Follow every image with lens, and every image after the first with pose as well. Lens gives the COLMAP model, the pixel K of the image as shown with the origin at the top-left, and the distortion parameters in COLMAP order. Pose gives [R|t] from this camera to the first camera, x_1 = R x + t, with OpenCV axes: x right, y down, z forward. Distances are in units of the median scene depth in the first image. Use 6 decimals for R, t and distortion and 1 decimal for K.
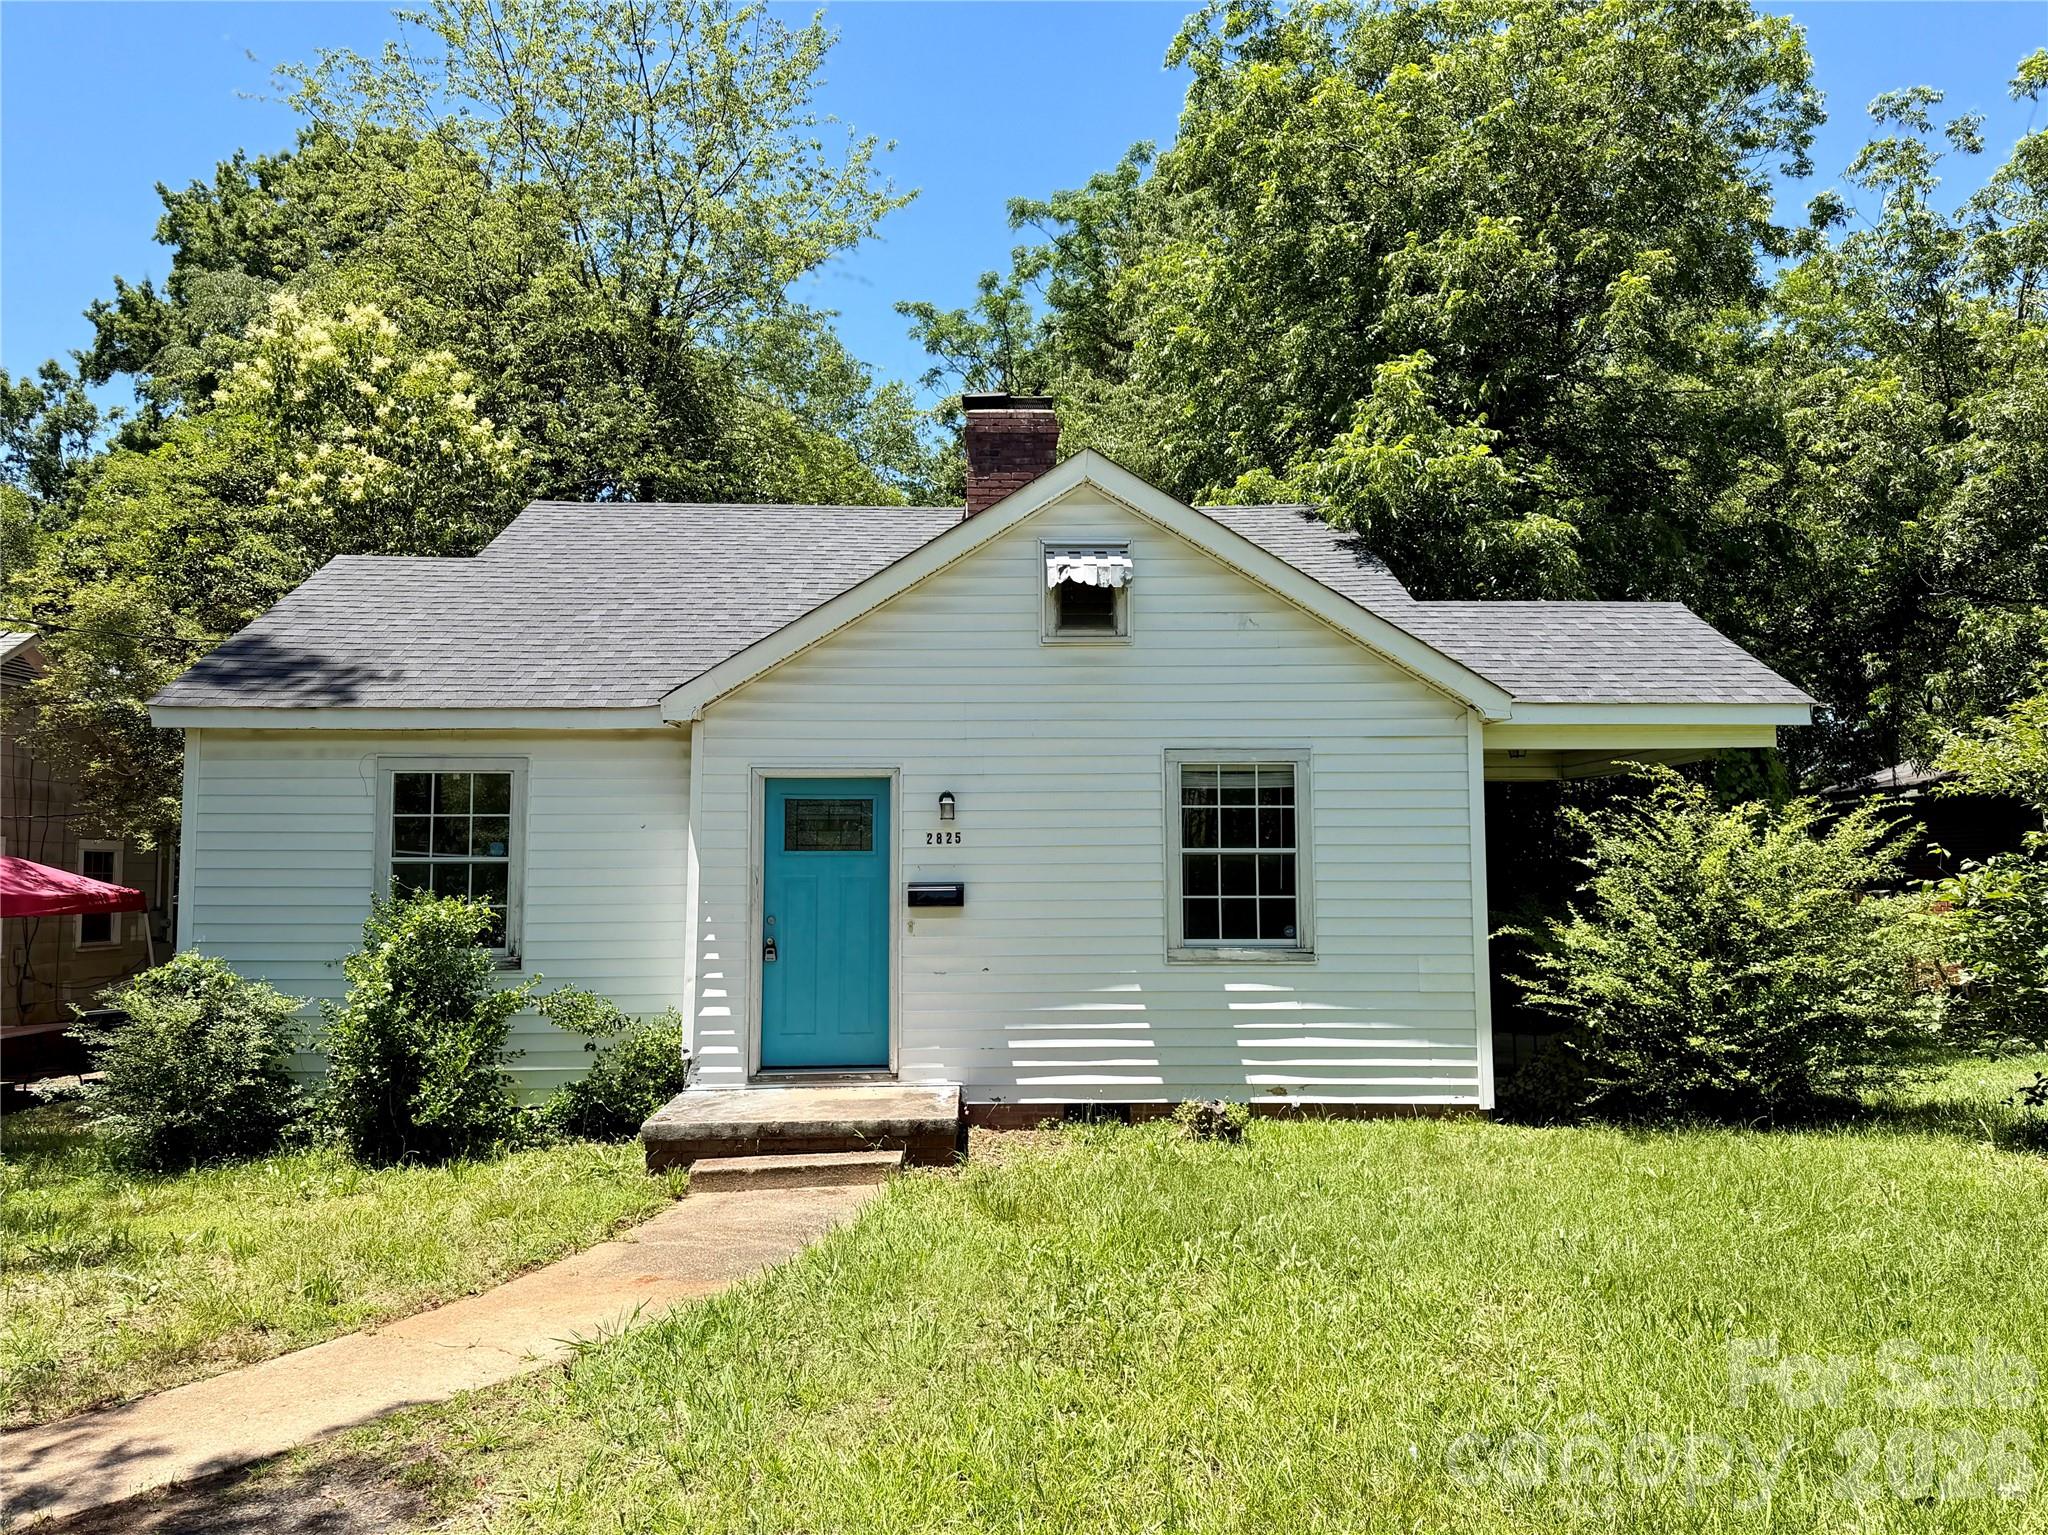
lens RADIAL K [[1492.9, 0, 1024.0], [0, 1492.9, 767.5], [0, 0, 1]] dist [0.111357, -0.177990]
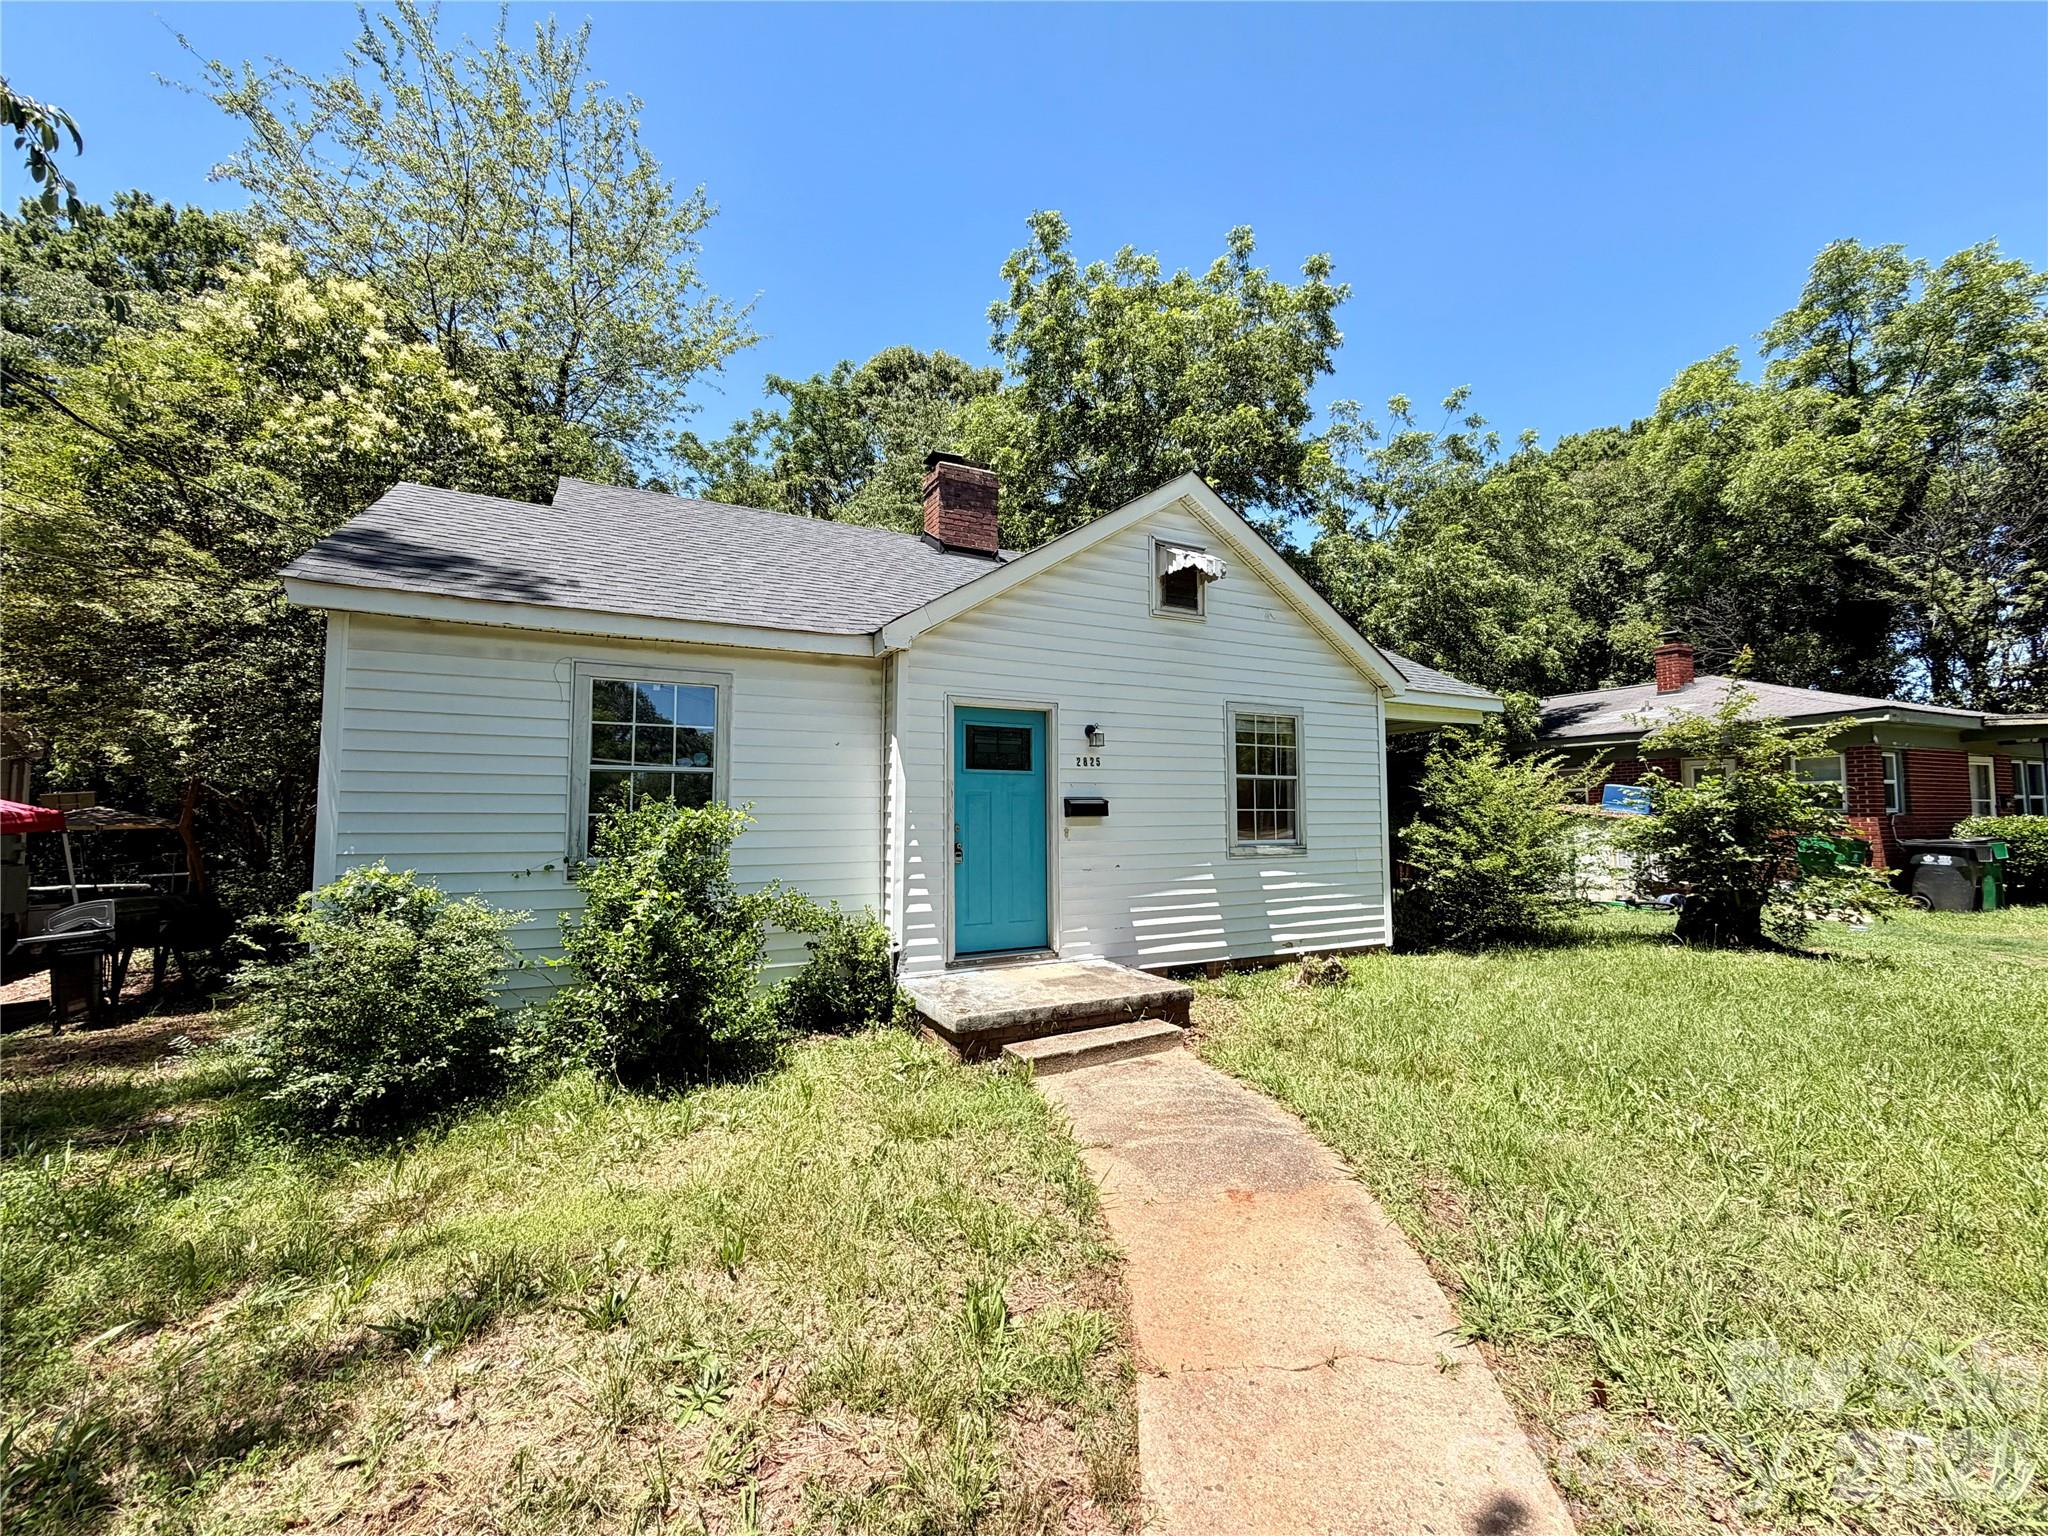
lens RADIAL K [[815.5, 0, 1024.0], [0, 815.5, 768.0], [0, 0, 1]] dist [-0.001814, -0.000547]
pose [[0.901413, 0.026579, 0.432144, -0.396483], [-0.031392, 0.999499, 0.004006, 0.051336], [-0.431821, -0.017177, 0.901796, 0.408745]]
